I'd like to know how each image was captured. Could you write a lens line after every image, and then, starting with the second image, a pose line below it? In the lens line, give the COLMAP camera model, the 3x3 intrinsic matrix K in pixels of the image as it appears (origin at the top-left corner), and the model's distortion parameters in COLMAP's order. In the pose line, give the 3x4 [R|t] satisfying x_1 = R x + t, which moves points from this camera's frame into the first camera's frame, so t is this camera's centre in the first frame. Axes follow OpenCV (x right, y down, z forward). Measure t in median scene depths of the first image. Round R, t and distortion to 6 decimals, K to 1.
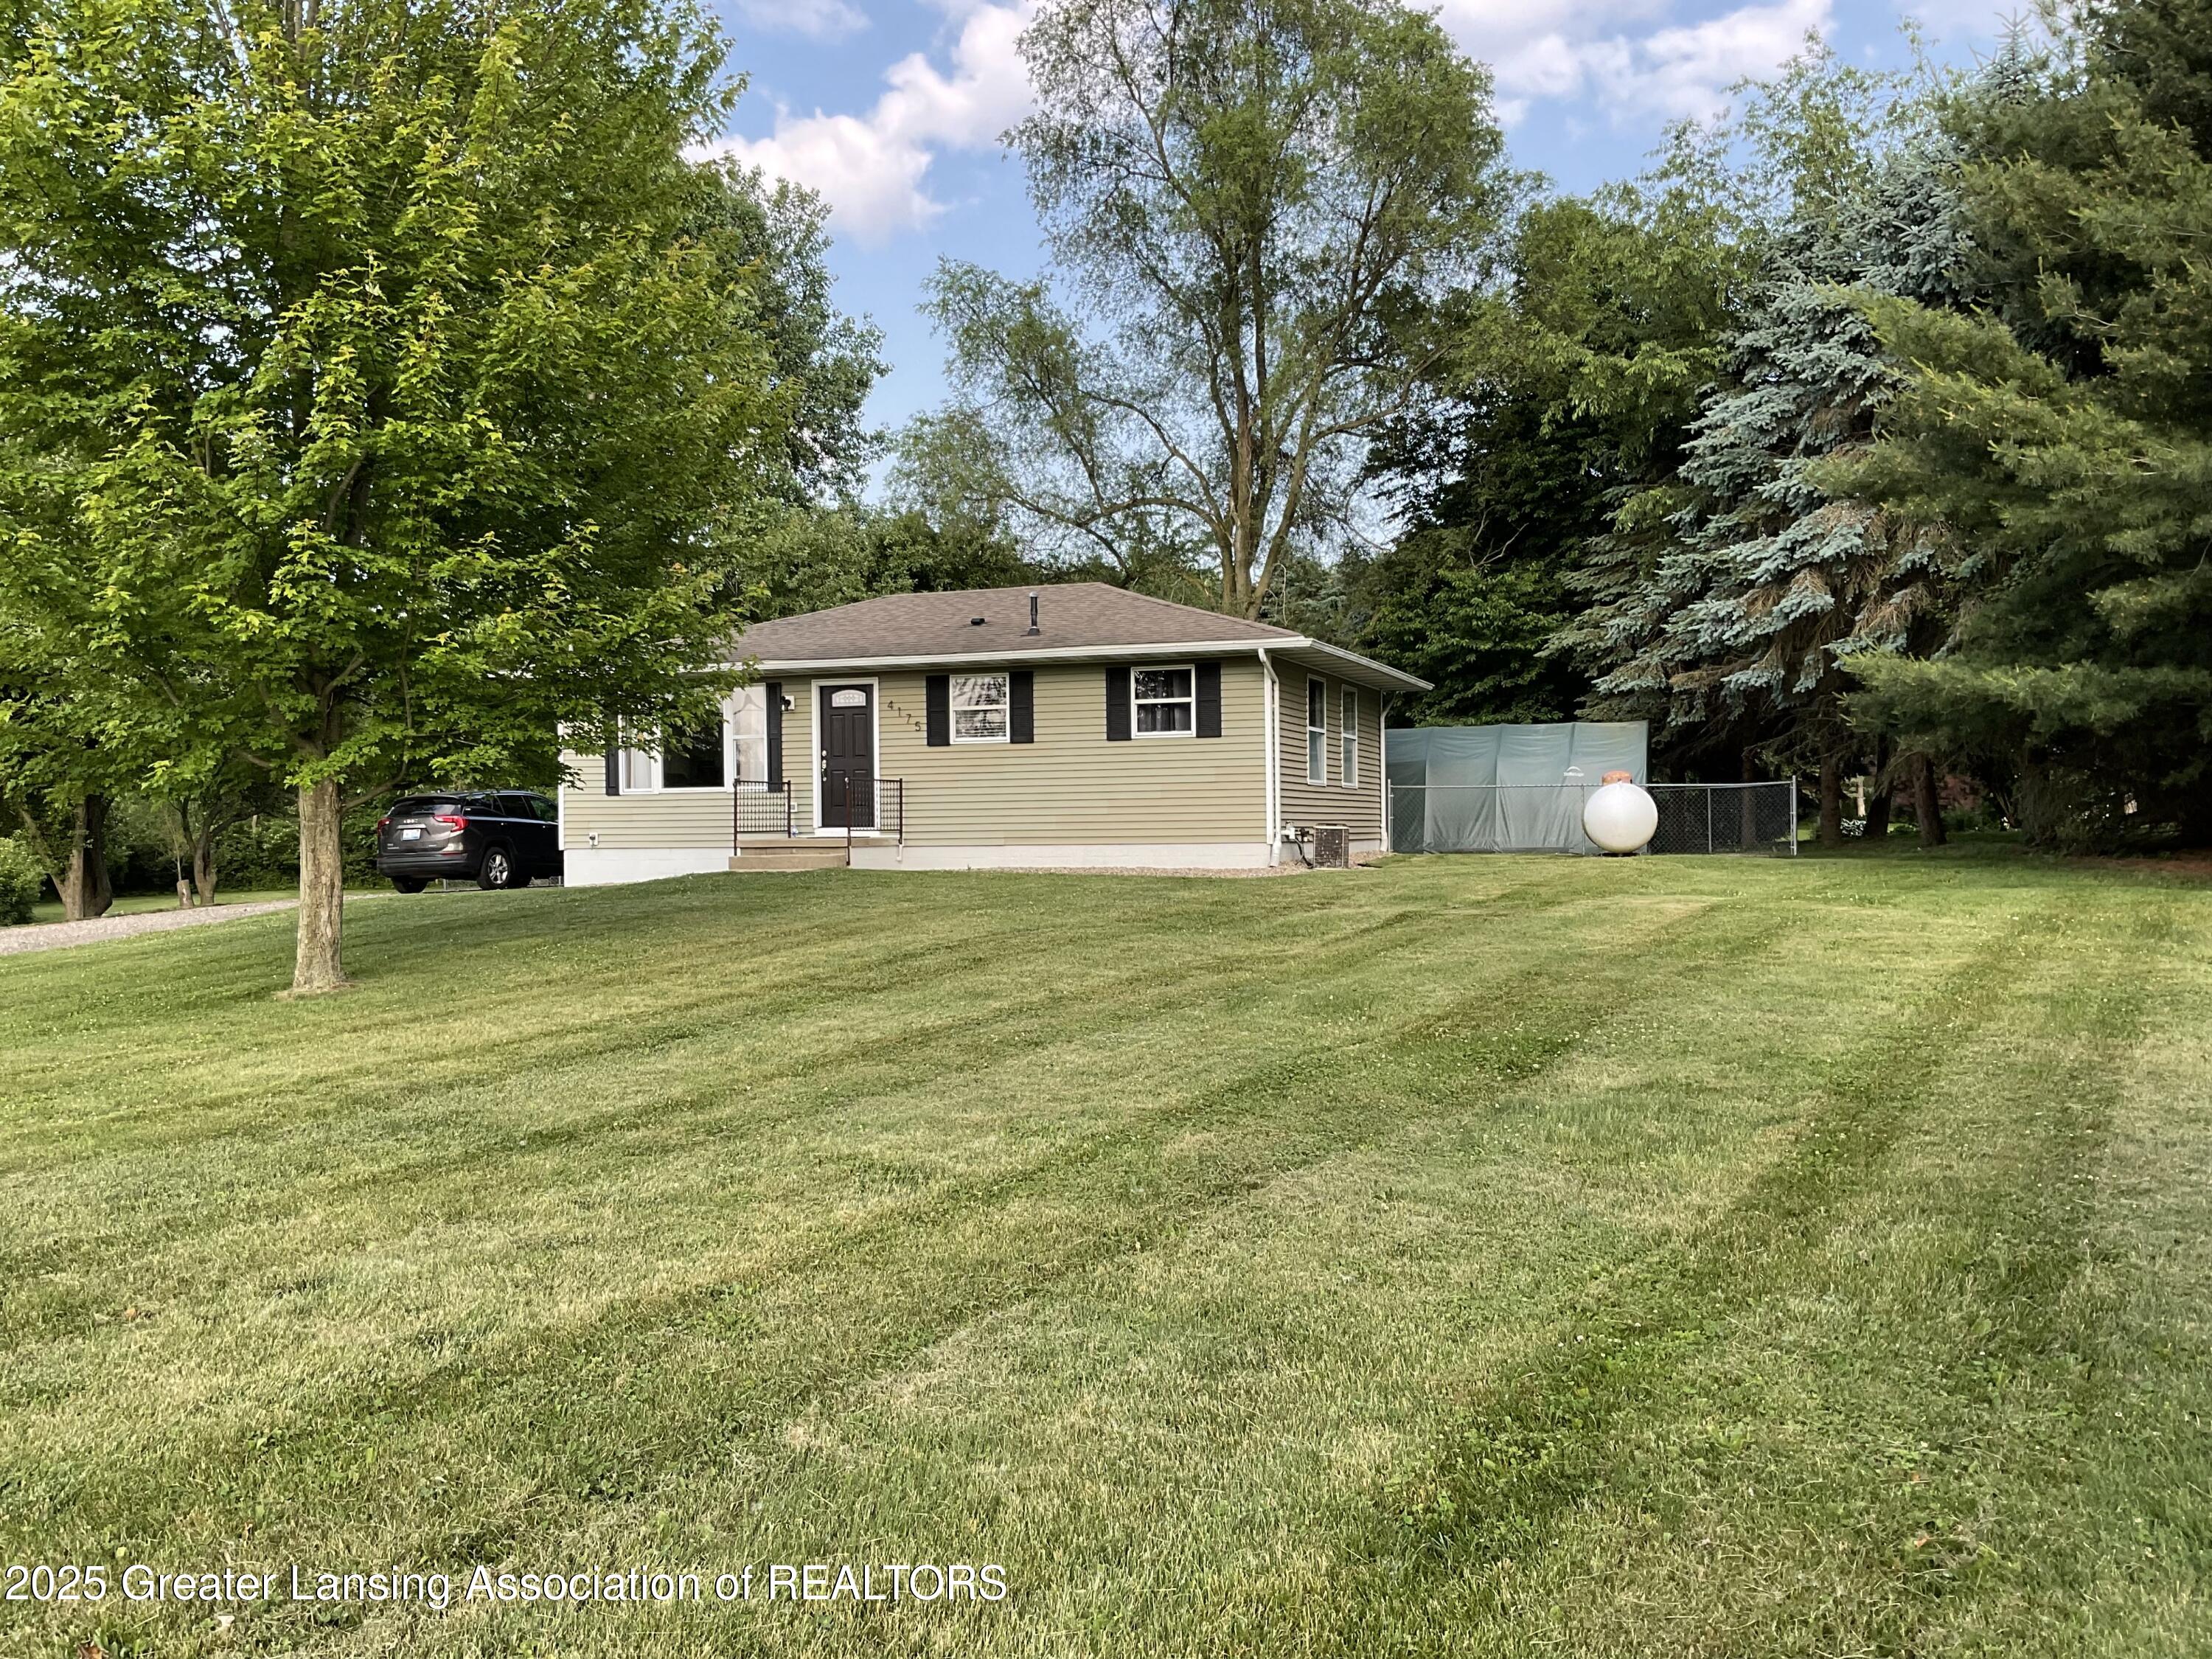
lens RADIAL K [[1927.2, 0, 1096.0], [0, 1927.2, 825.2], [0, 0, 1]] dist [0.121191, -0.105387]
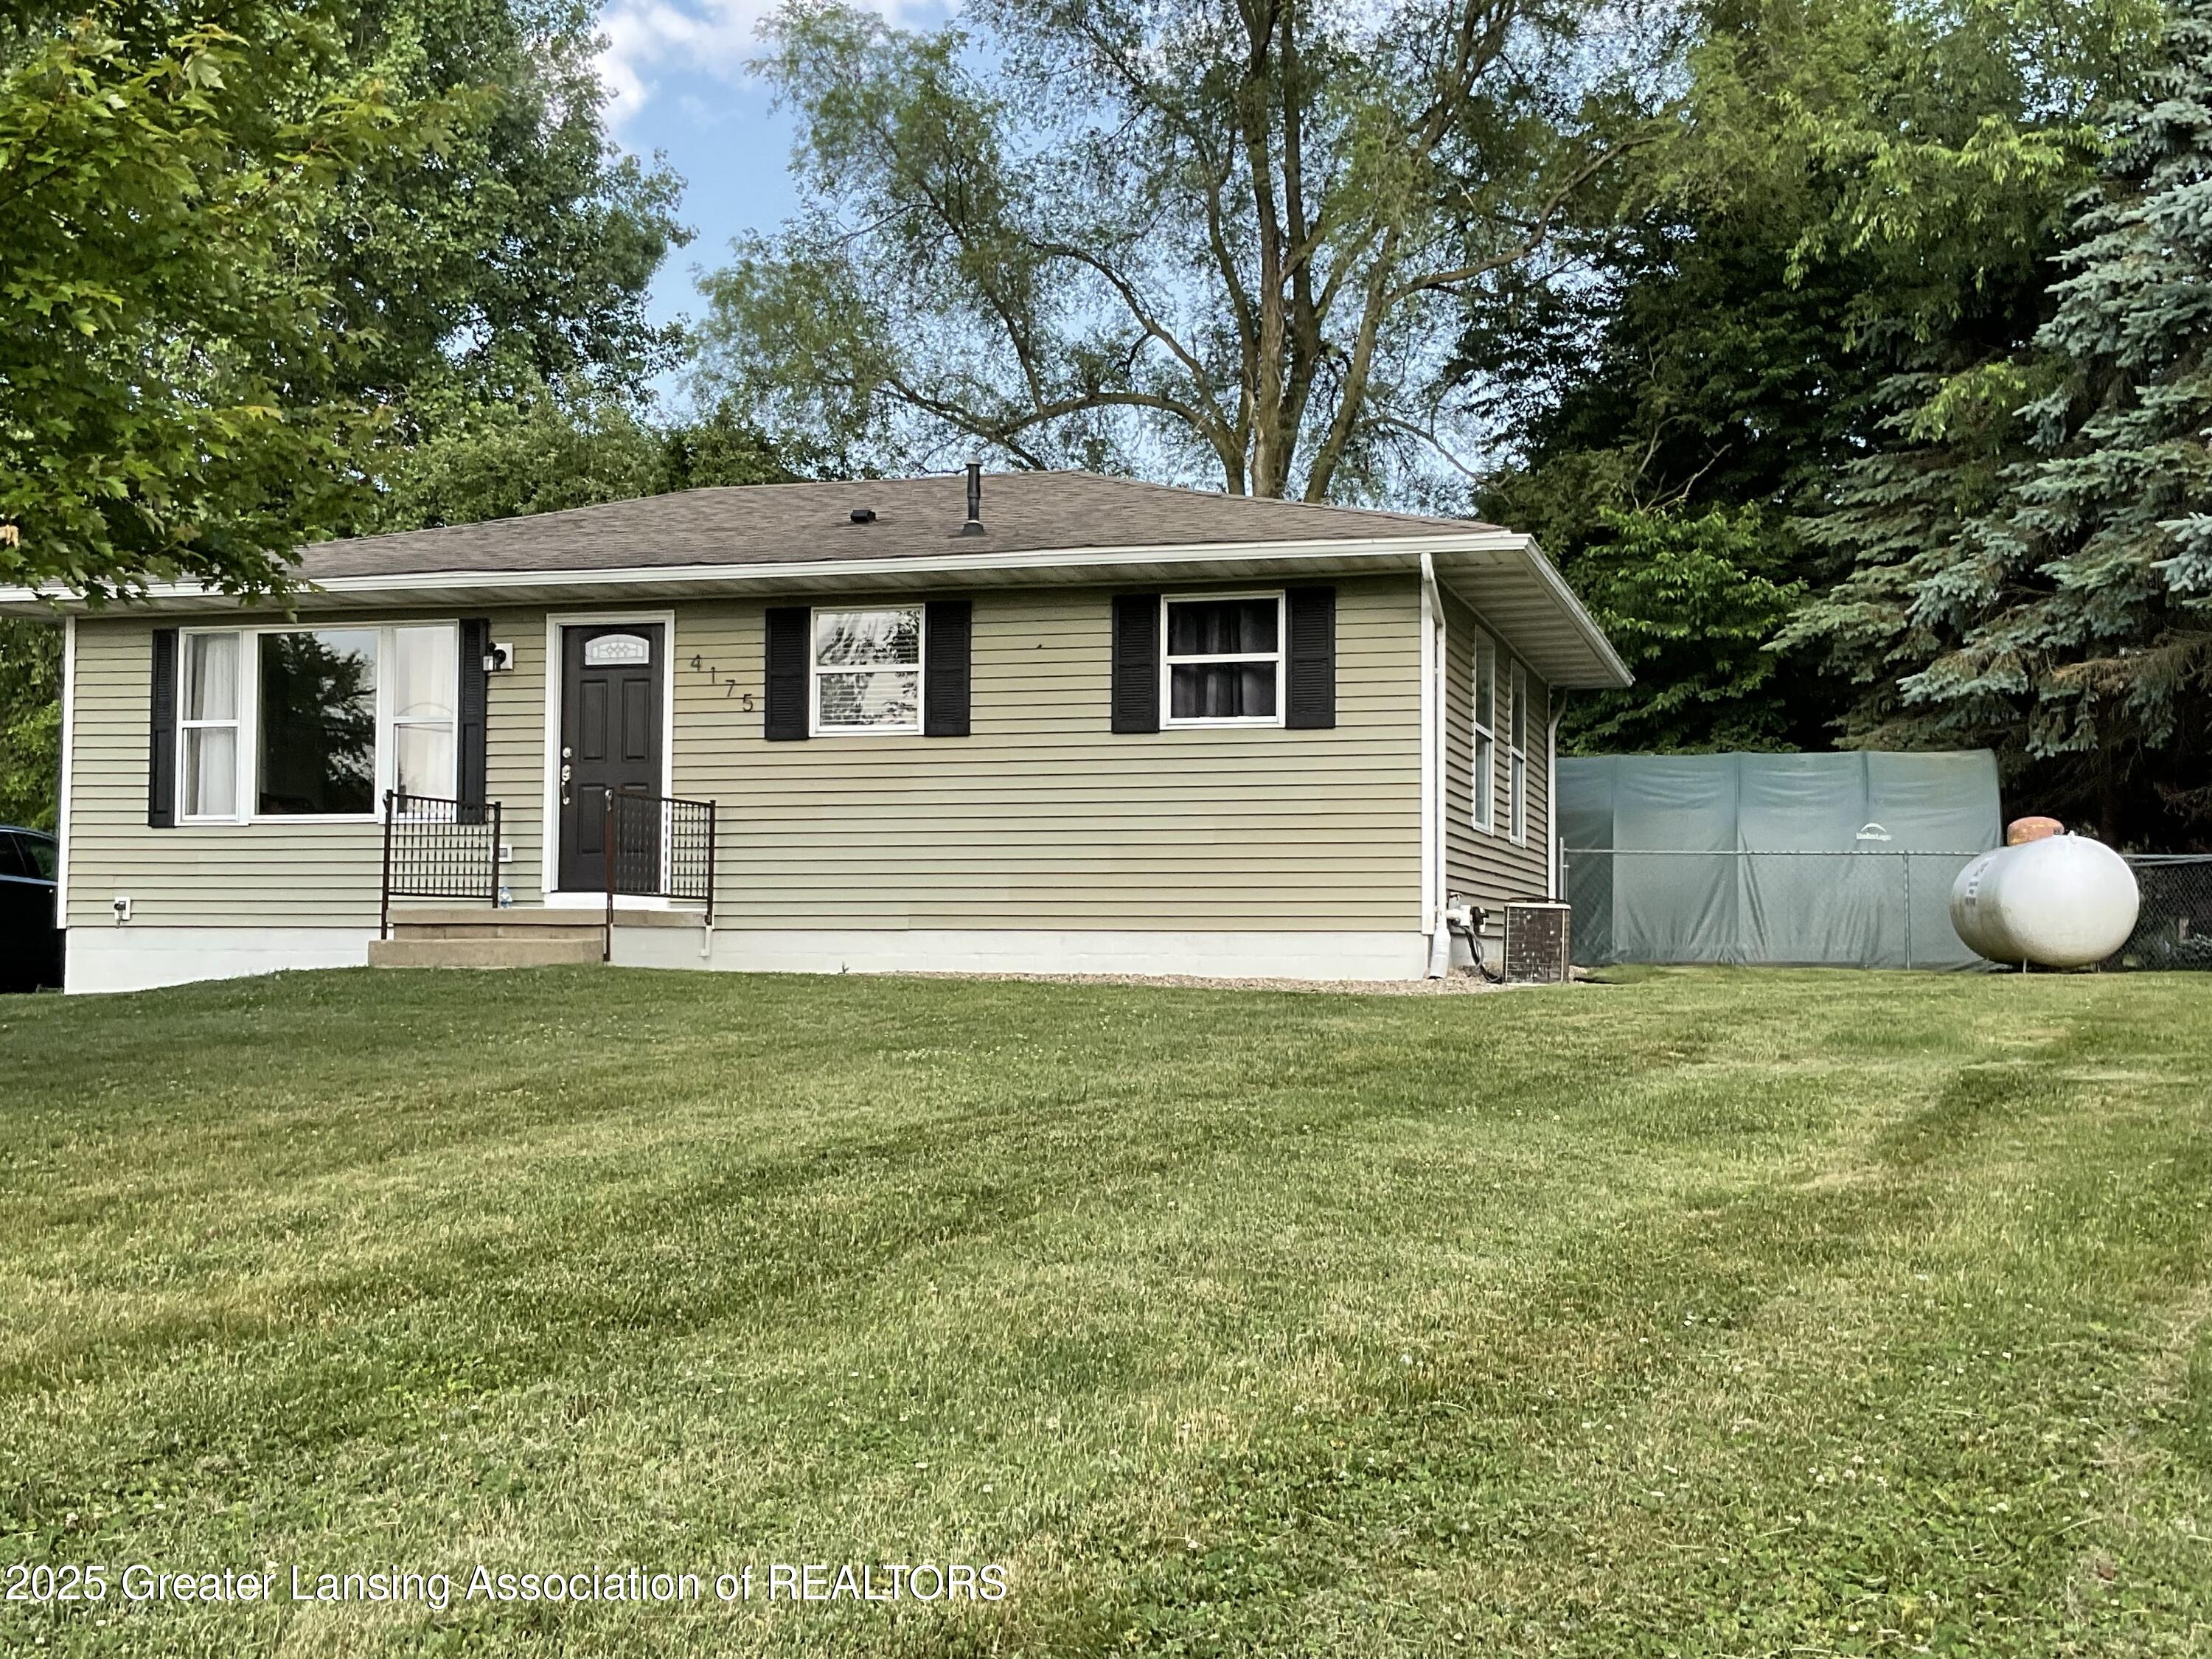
lens RADIAL K [[2525.6, 0, 1104.3], [0, 2525.6, 828.0], [0, 0, 1]] dist [0.076710, 0.000000]
pose [[0.997714, 0.022205, 0.063828, -0.032679], [-0.019139, 0.998652, -0.048242, 0.012449], [-0.064813, 0.046910, 0.996794, 0.260130]]
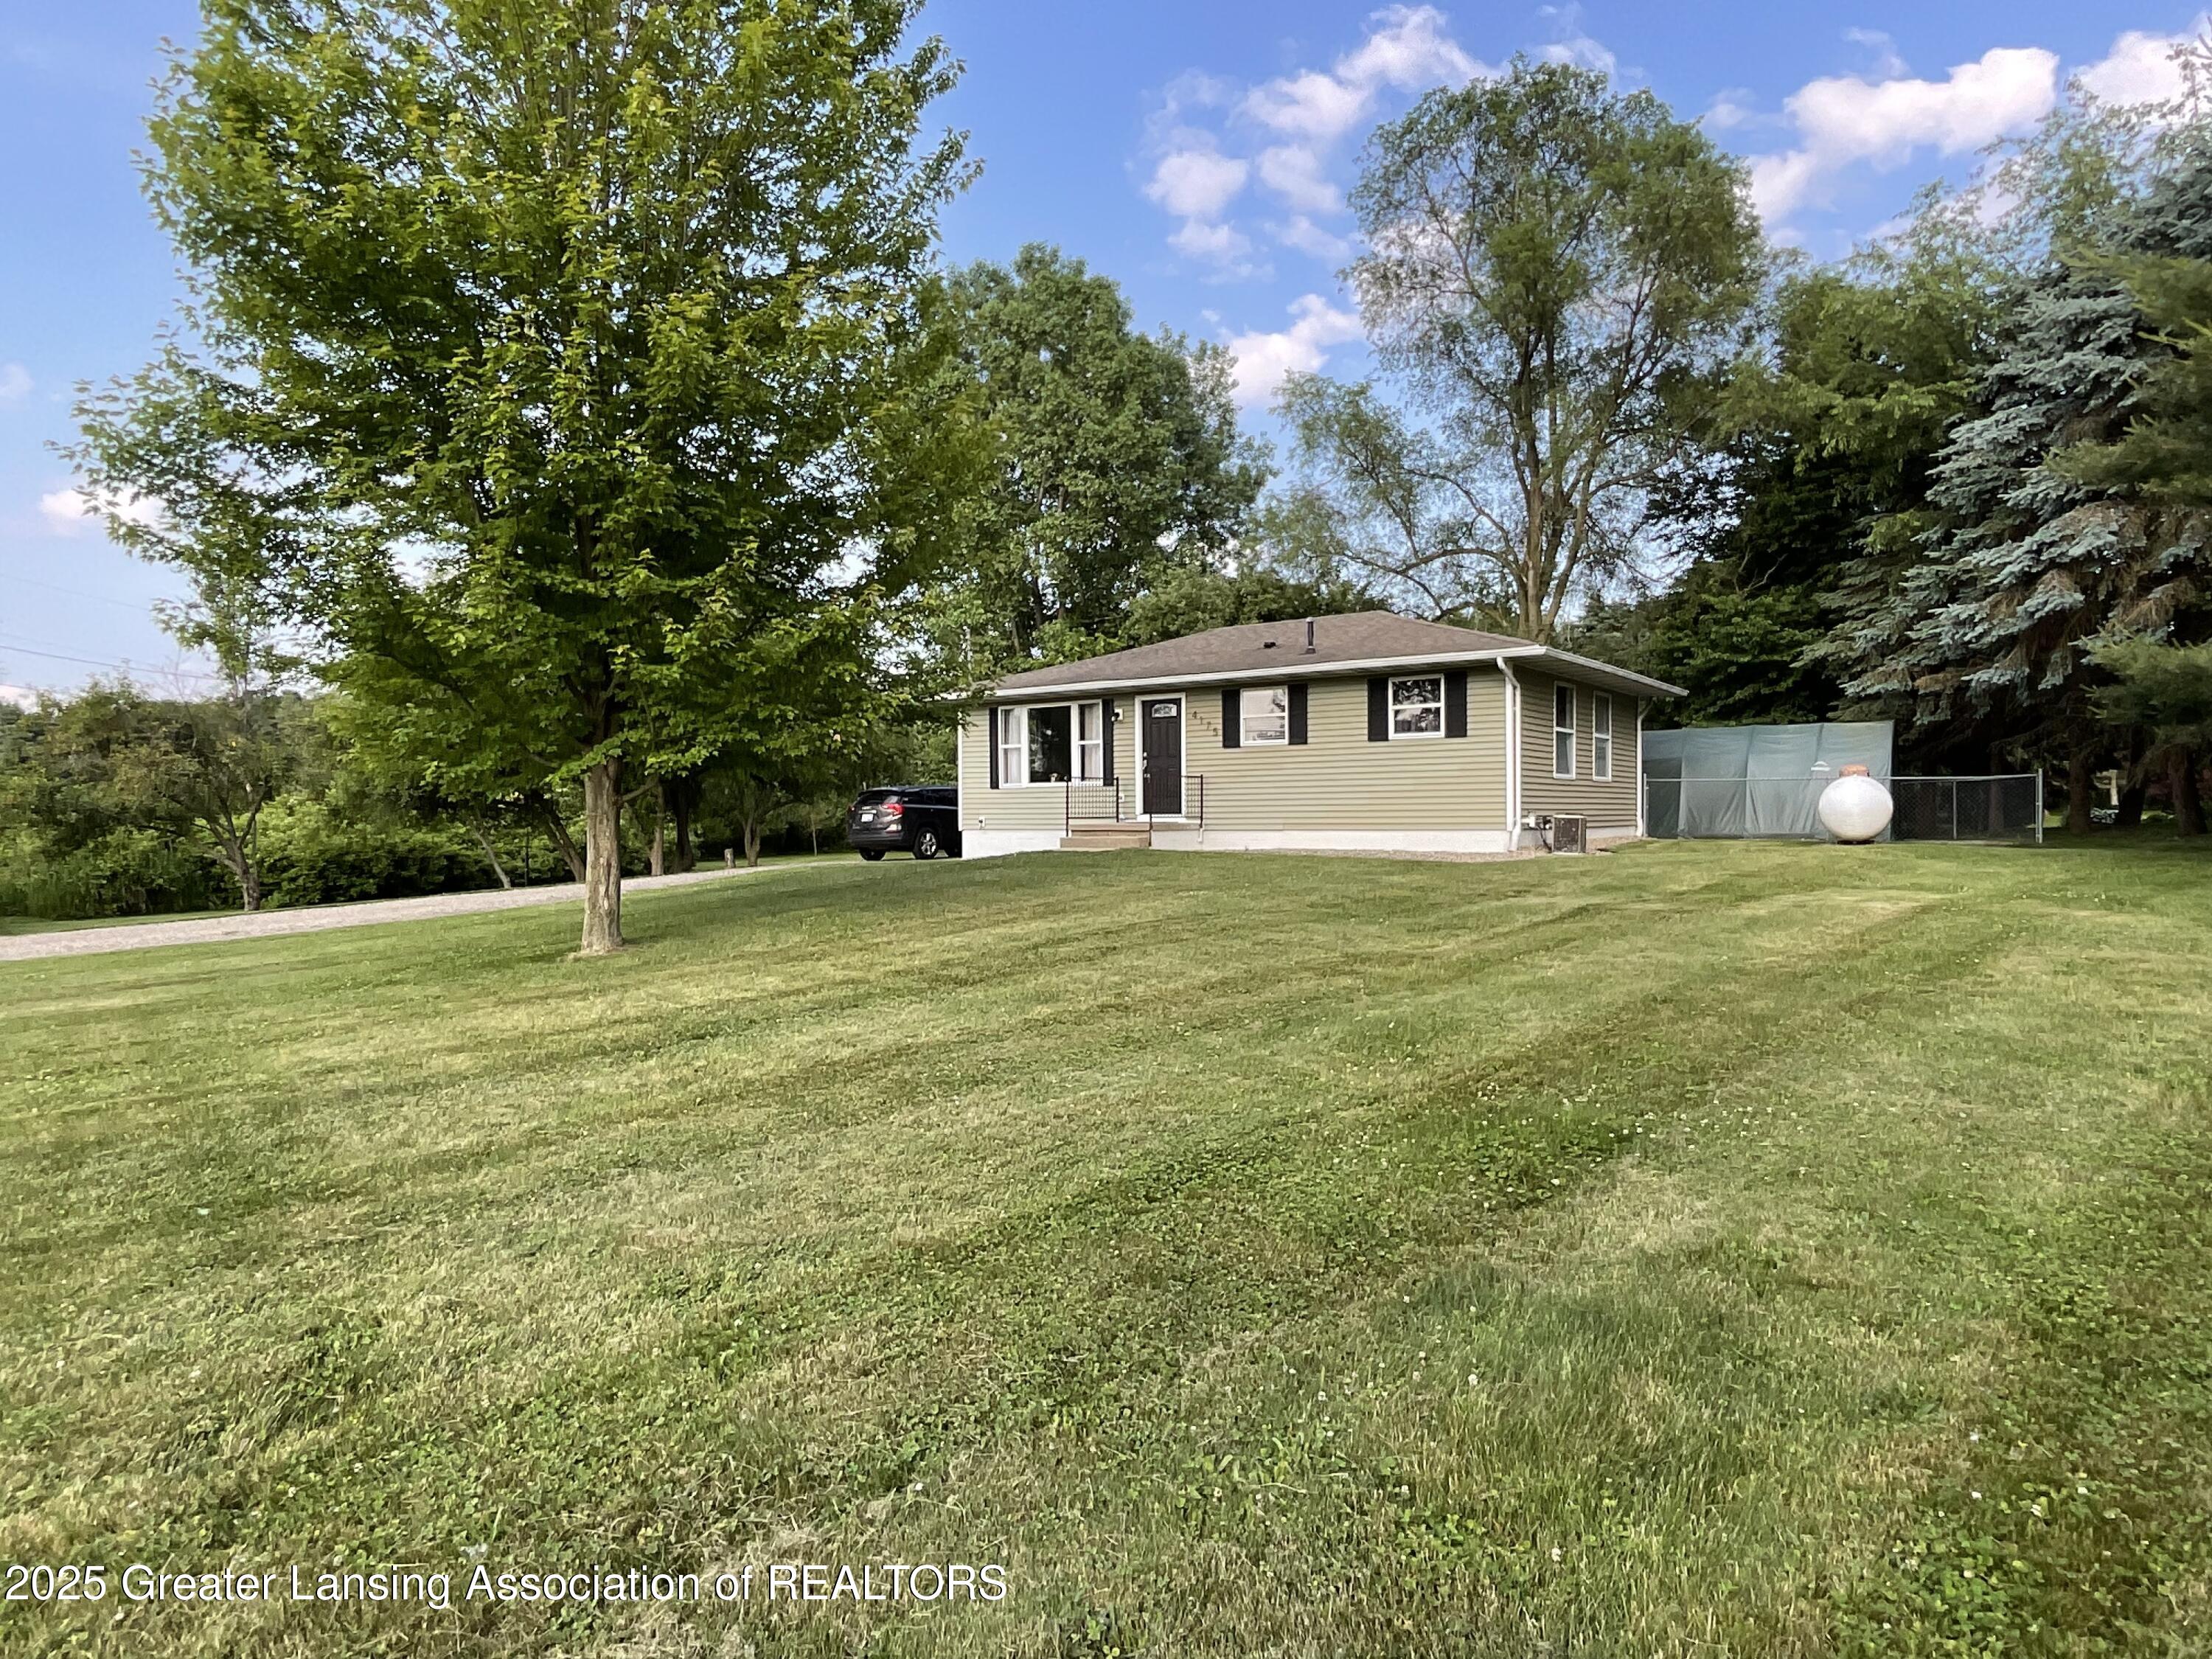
lens RADIAL K [[1325.6, 0, 1103.9], [0, 1325.6, 836.3], [0, 0, 1]] dist [-0.020496, 0.030120]
pose [[0.961184, 0.008376, -0.275781, 0.060030], [-0.002481, 0.999761, 0.021716, -0.002754], [0.275897, -0.020188, 0.960975, 0.151376]]
